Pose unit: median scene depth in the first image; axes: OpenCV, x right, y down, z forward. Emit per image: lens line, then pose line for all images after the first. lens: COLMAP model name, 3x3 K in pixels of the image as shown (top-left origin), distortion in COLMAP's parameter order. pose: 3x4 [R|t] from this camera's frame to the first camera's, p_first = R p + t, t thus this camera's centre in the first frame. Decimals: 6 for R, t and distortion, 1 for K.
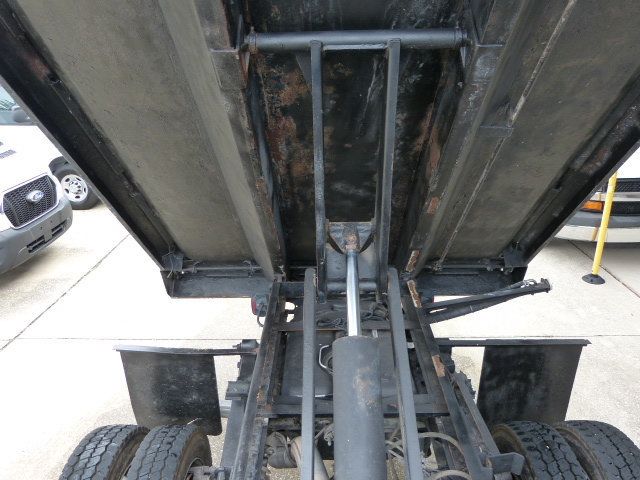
lens RADIAL K [[477.0, 0, 318.7], [0, 477.0, 242.6], [0, 0, 1]] dist [-0.039271, 0.022565]
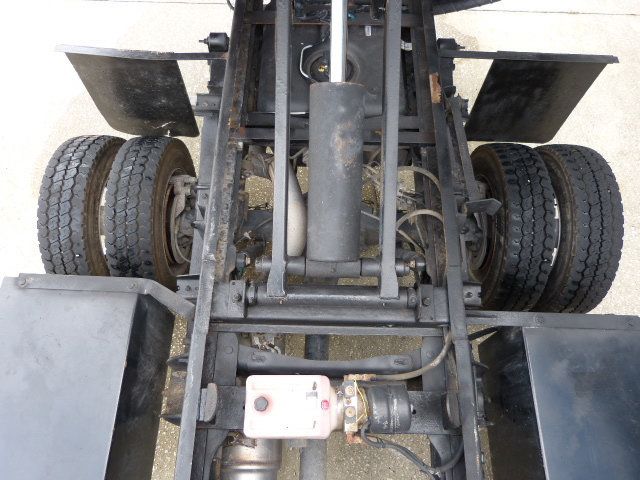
lens RADIAL K [[477.0, 0, 318.7], [0, 477.0, 242.6], [0, 0, 1]] dist [-0.039271, 0.022565]
pose [[0.999601, 0.017963, 0.021809, 0.024123], [-0.028003, 0.732518, 0.680172, -0.116097], [-0.003758, -0.680511, 0.732728, 0.164332]]
